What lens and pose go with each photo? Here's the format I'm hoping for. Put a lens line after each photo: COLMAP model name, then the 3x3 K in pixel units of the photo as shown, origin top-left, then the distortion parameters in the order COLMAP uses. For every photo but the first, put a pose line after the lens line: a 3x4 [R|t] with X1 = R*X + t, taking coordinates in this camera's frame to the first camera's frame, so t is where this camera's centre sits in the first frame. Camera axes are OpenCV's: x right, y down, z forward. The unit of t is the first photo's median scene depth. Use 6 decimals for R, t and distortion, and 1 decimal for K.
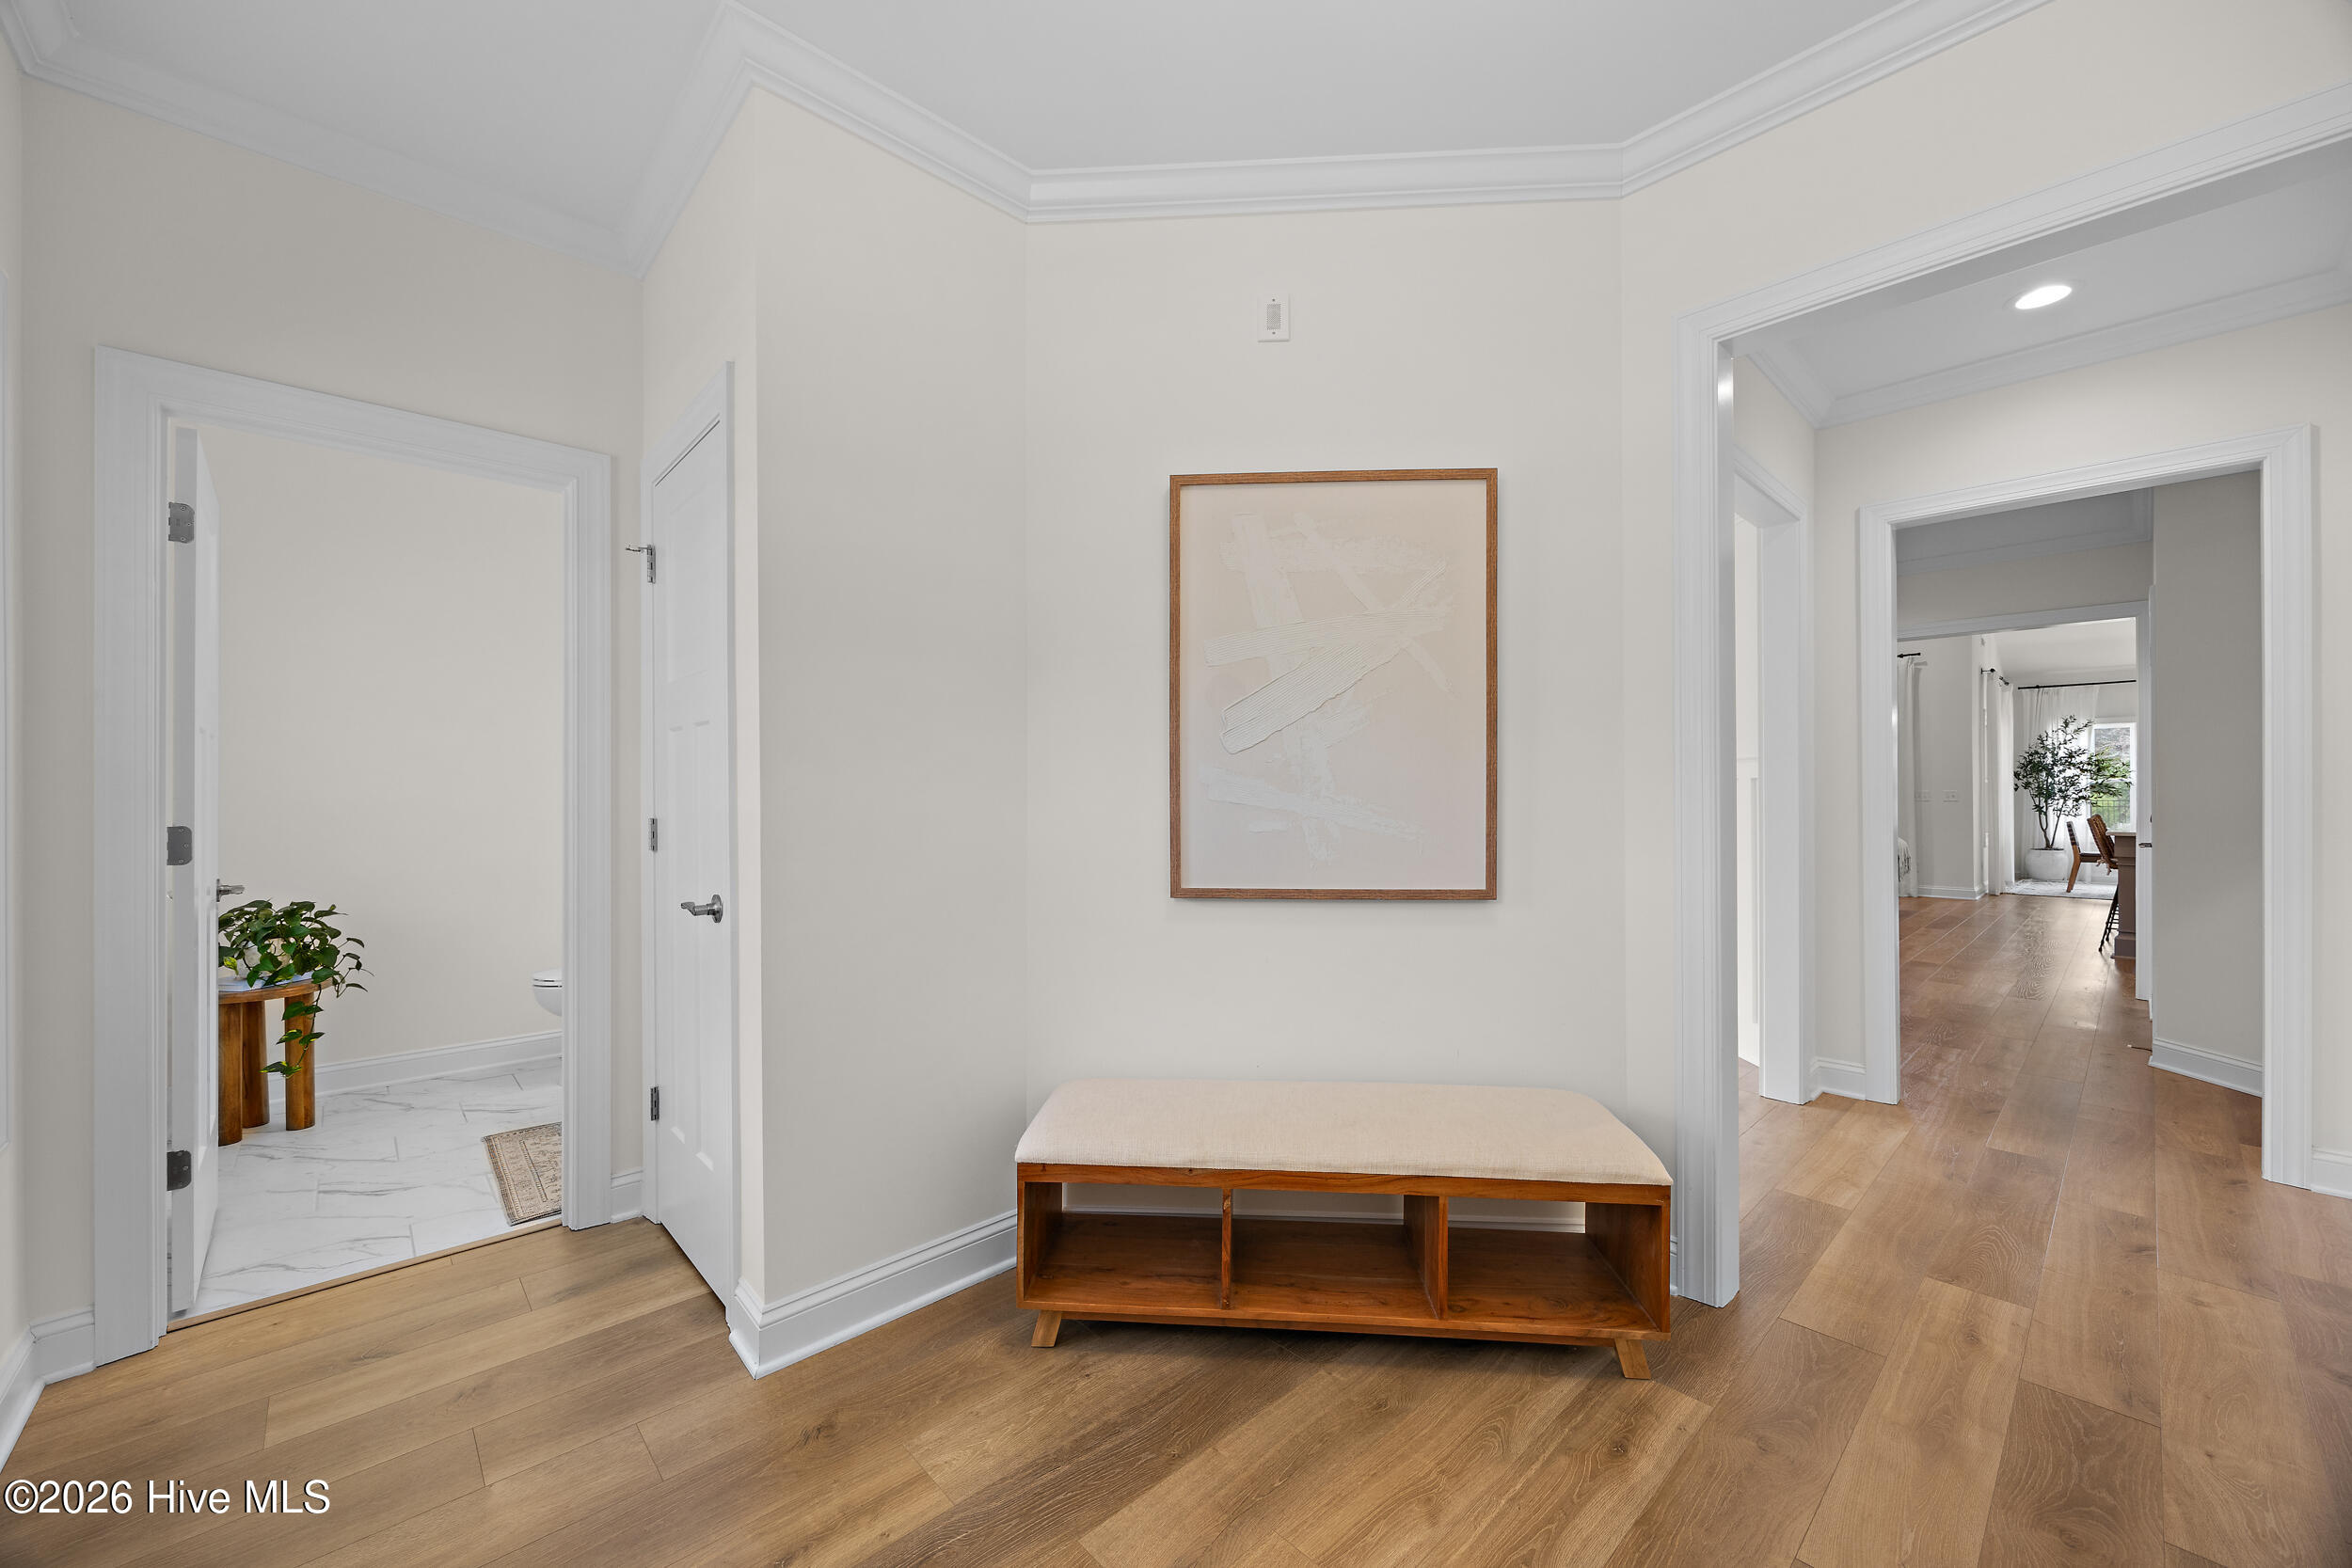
lens RADIAL K [[890.8, 0, 1176.0], [0, 890.8, 784.0], [0, 0, 1]] dist [-0.000096, 0.000238]
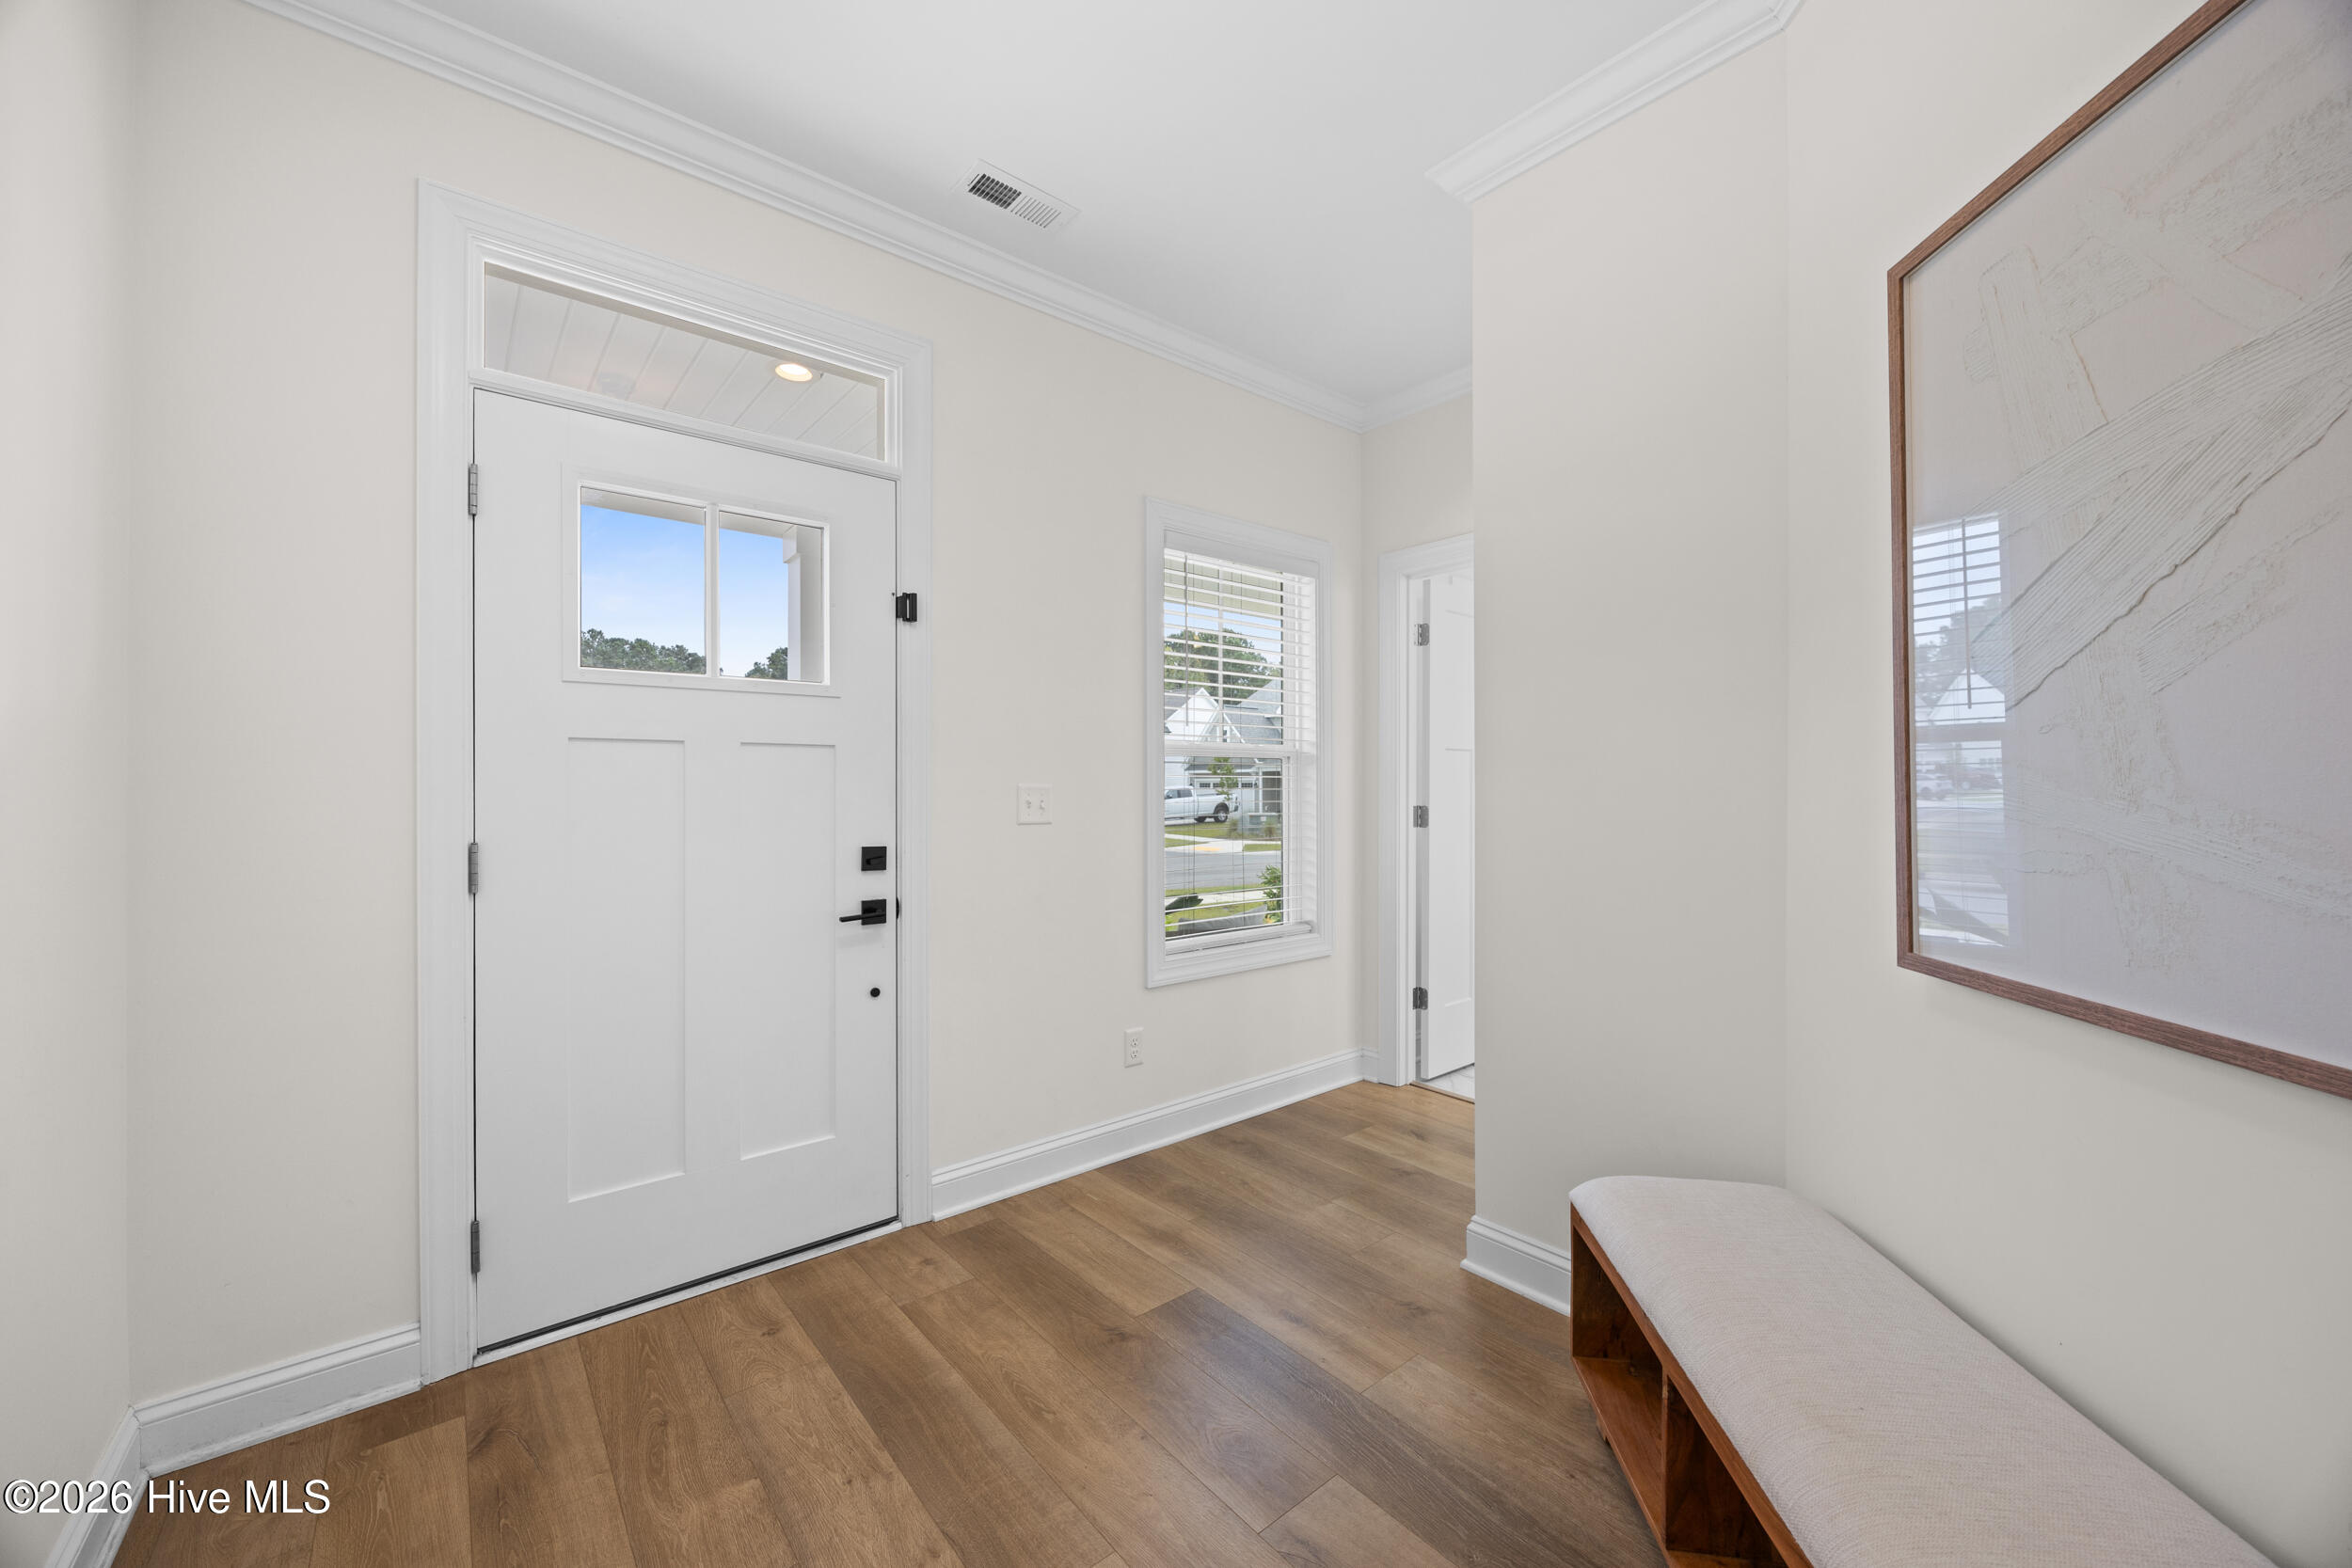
lens RADIAL K [[890.8, 0, 1176.0], [0, 890.8, 784.0], [0, 0, 1]] dist [-0.000096, 0.000238]
pose [[-0.044730, 0.000385, -0.998999, 0.642536], [0.004684, 0.999989, 0.000175, 0.001194], [0.998988, -0.004671, -0.044731, 0.555849]]
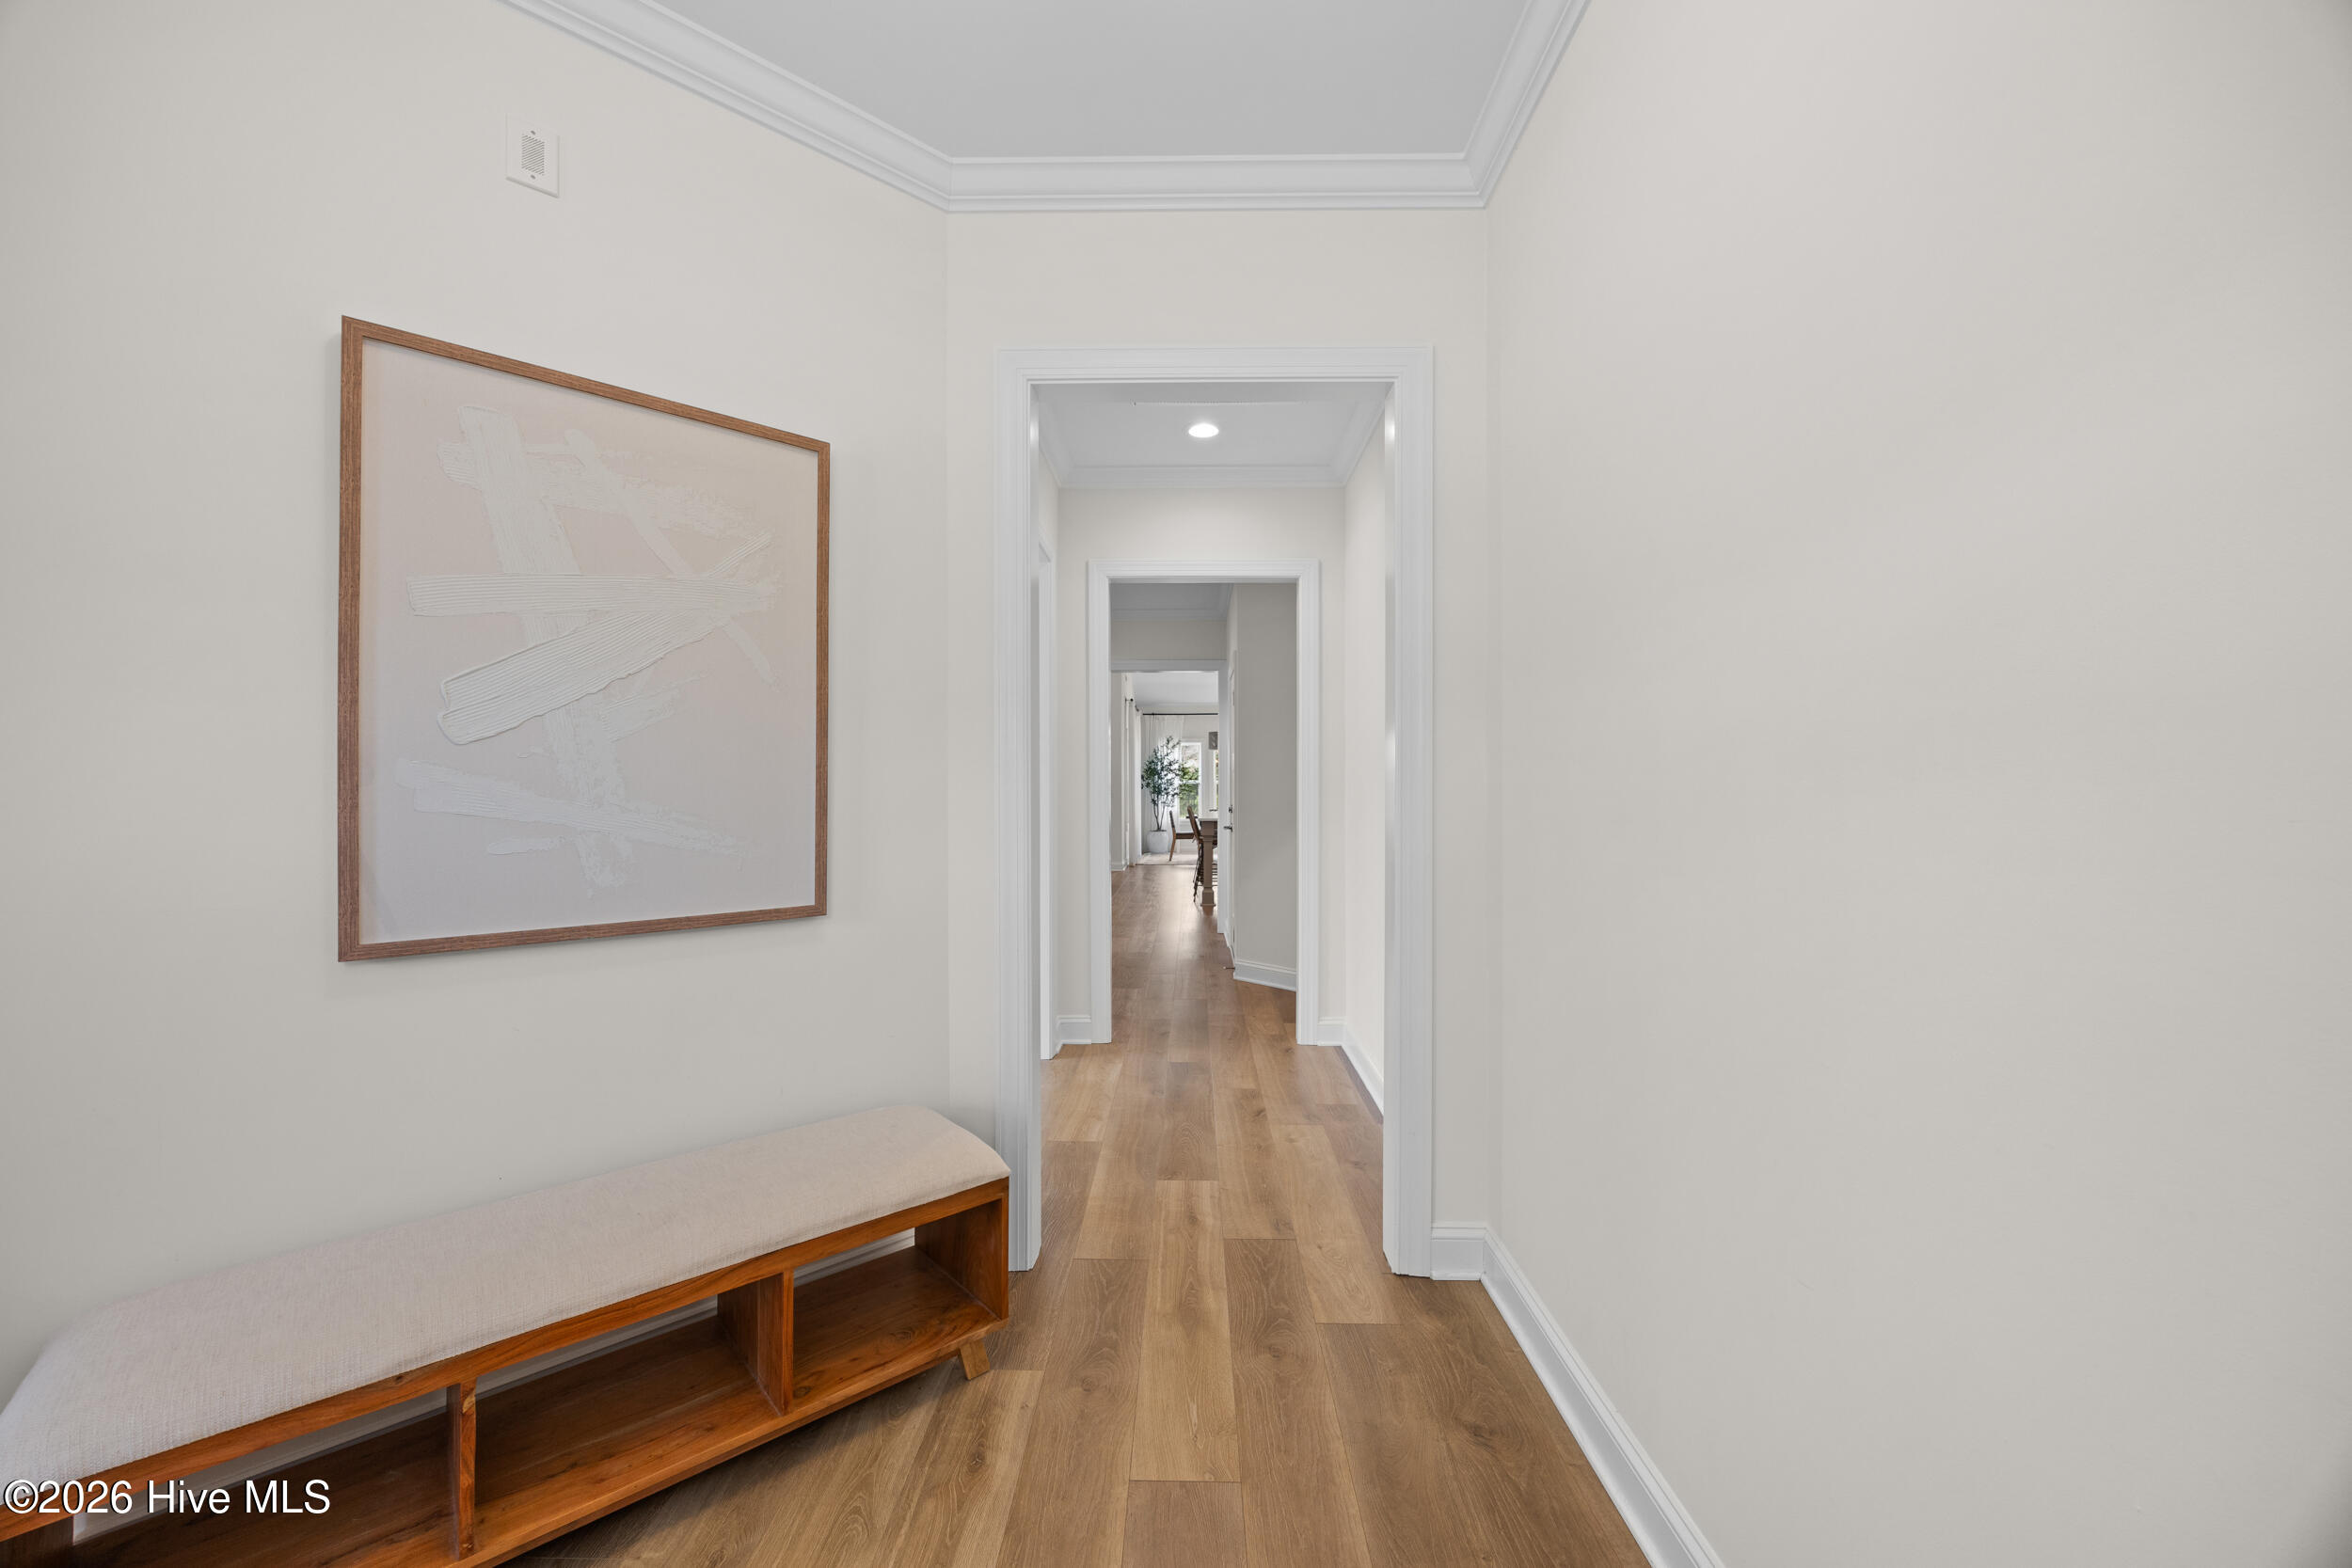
lens RADIAL K [[890.8, 0, 1176.0], [0, 890.8, 784.0], [0, 0, 1]] dist [-0.000096, 0.000238]
pose [[0.699150, 0.004758, 0.714959, -0.045721], [-0.006671, 0.999978, -0.000131, -0.007410], [-0.714943, -0.004678, 0.699167, 0.109265]]
